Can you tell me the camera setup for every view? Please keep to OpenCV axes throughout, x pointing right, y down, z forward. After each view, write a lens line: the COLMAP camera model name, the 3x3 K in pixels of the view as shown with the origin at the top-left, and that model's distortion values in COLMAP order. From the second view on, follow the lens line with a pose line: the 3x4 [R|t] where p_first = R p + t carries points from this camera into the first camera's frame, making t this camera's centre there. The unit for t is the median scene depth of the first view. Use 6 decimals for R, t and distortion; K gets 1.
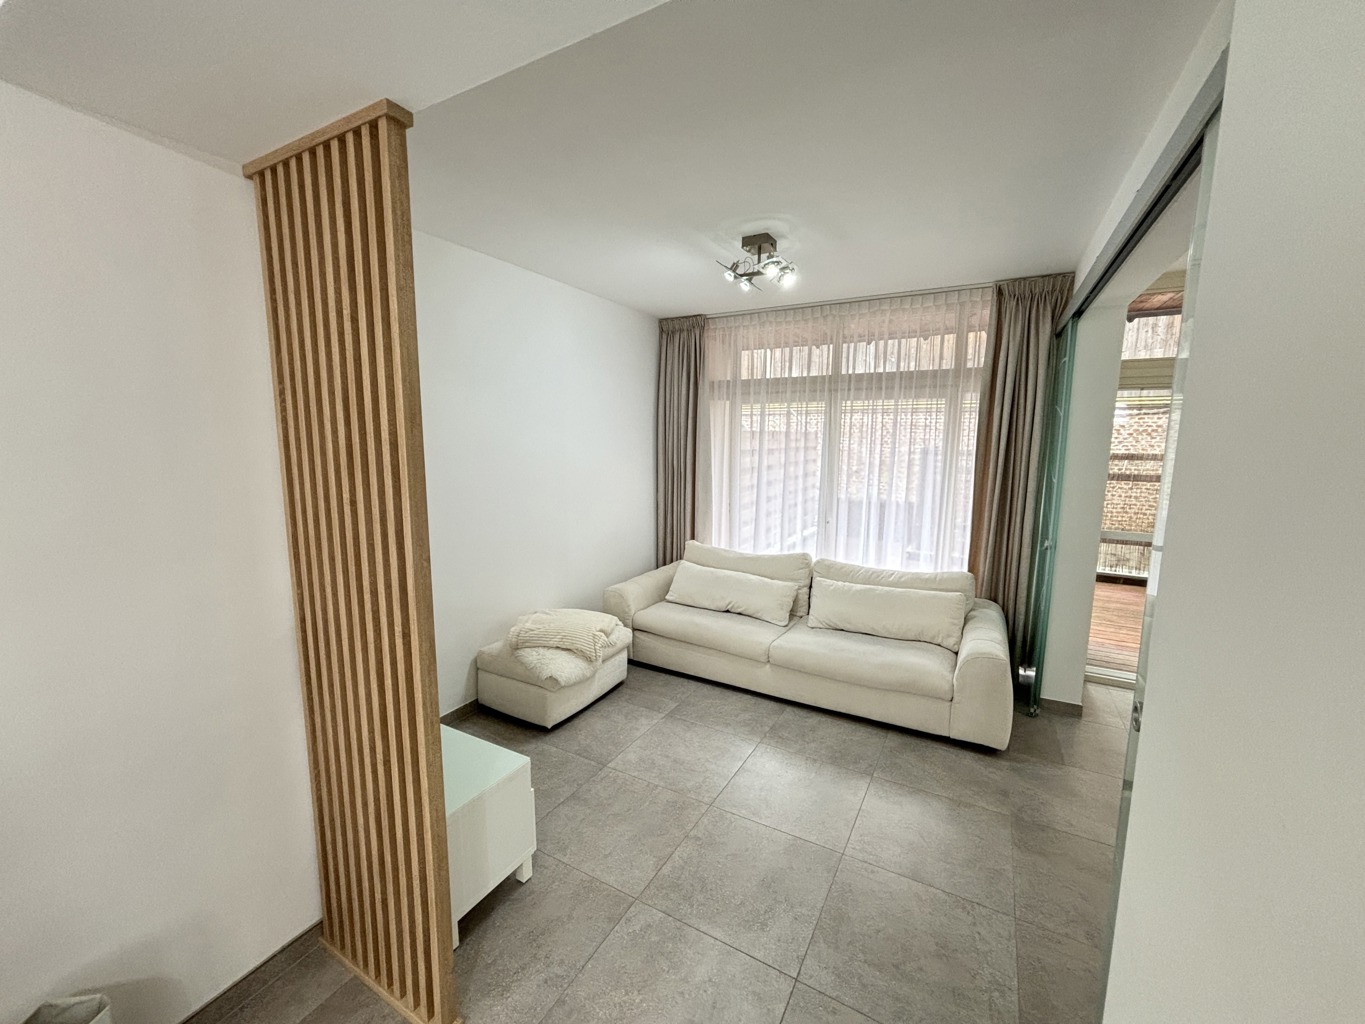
lens RADIAL K [[552.2, 0, 682.7], [0, 552.2, 522.7], [0, 0, 1]] dist [-0.004627, 0.000341]
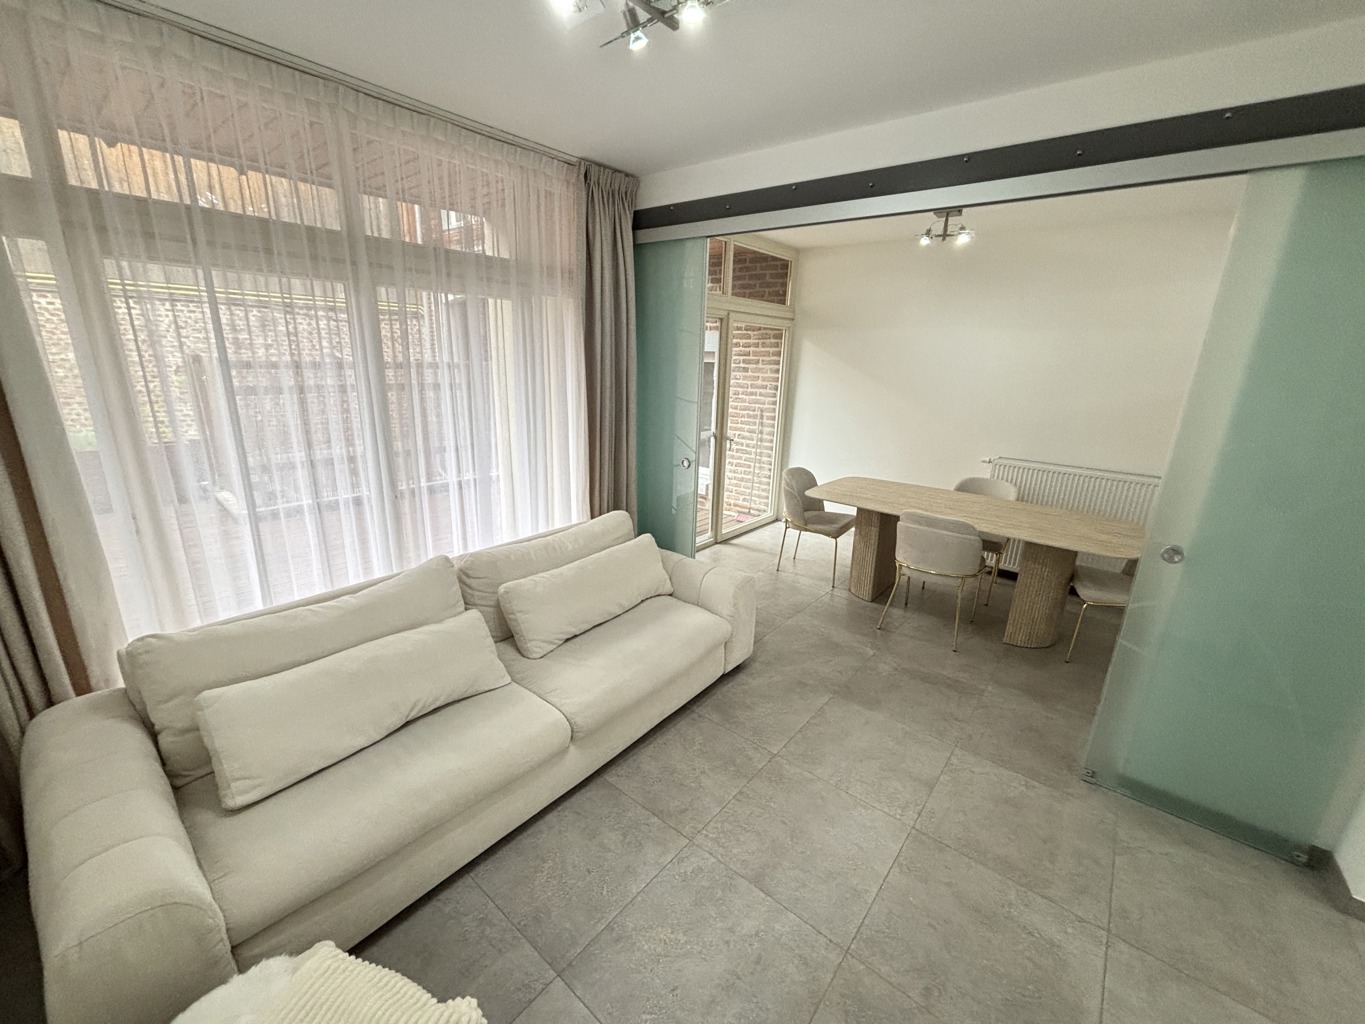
lens RADIAL K [[552.2, 0, 679.2], [0, 552.2, 510.7], [0, 0, 1]] dist [-0.004627, 0.000341]
pose [[0.170046, -0.284303, 0.943534, -0.307947], [0.113674, 0.956746, 0.267797, -0.134431], [-0.978858, 0.061717, 0.195009, 0.693928]]
